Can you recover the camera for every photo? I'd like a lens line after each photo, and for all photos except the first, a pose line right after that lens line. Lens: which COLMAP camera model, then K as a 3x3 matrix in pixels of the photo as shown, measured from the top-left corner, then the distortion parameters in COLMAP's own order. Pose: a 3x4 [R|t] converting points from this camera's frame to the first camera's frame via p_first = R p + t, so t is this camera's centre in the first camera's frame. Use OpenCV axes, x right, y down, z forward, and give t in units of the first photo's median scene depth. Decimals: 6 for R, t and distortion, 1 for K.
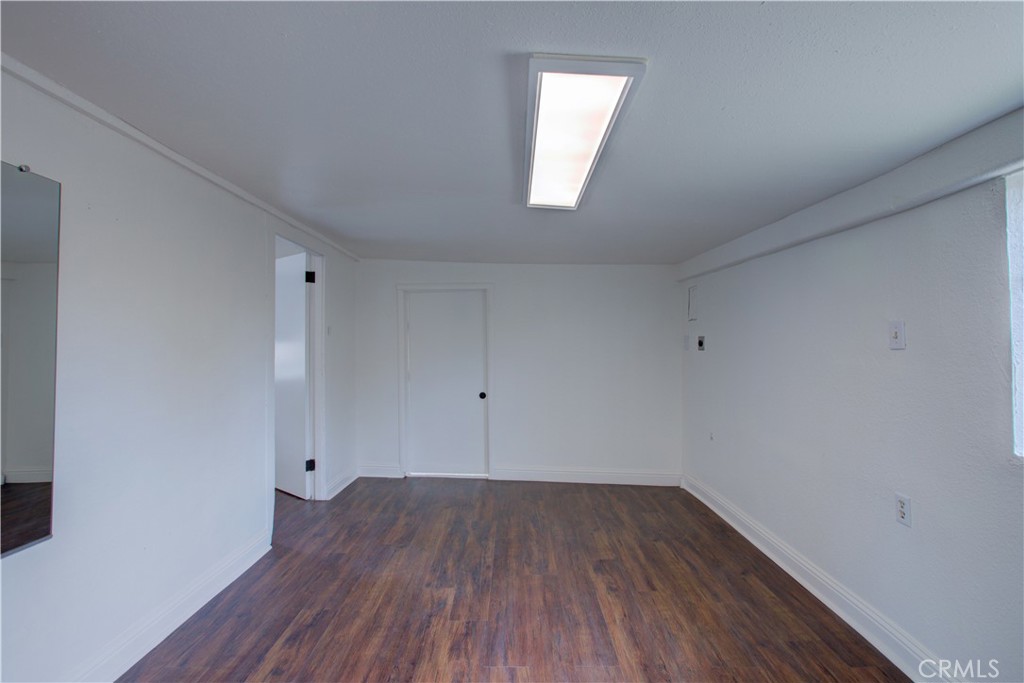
lens RADIAL K [[466.5, 0, 515.8], [0, 466.5, 342.8], [0, 0, 1]] dist [-0.004336, 0.000037]
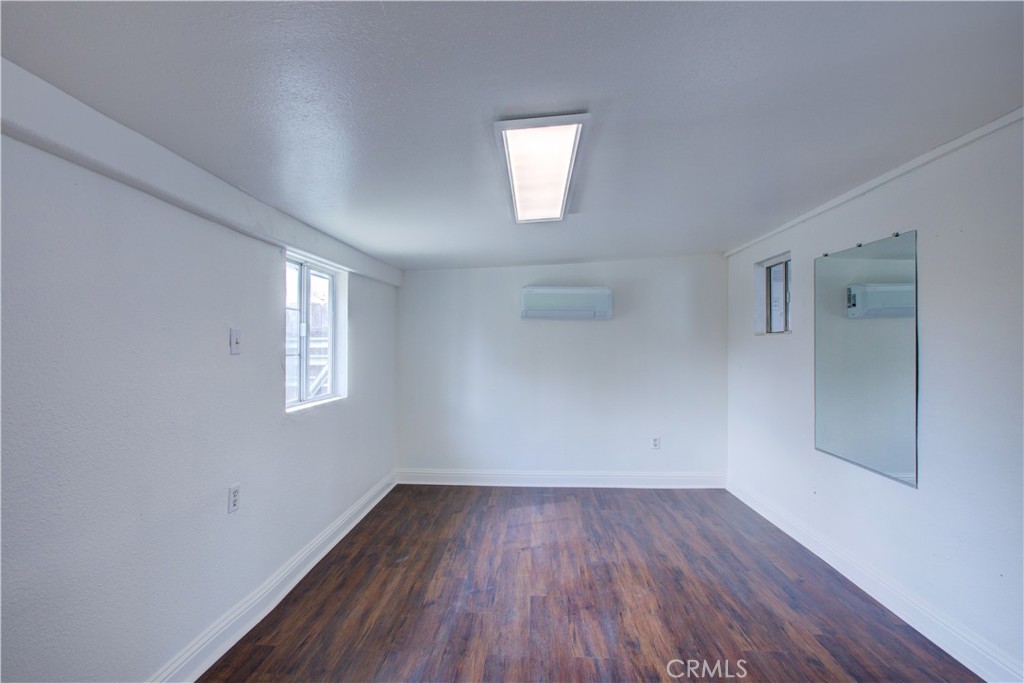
lens RADIAL K [[466.5, 0, 515.8], [0, 466.5, 342.8], [0, 0, 1]] dist [-0.004336, 0.000037]
pose [[-0.999076, 0.003940, 0.042791, 0.107711], [0.003355, 0.999900, -0.013747, 0.004297], [-0.042841, -0.013590, -0.998989, 2.046128]]
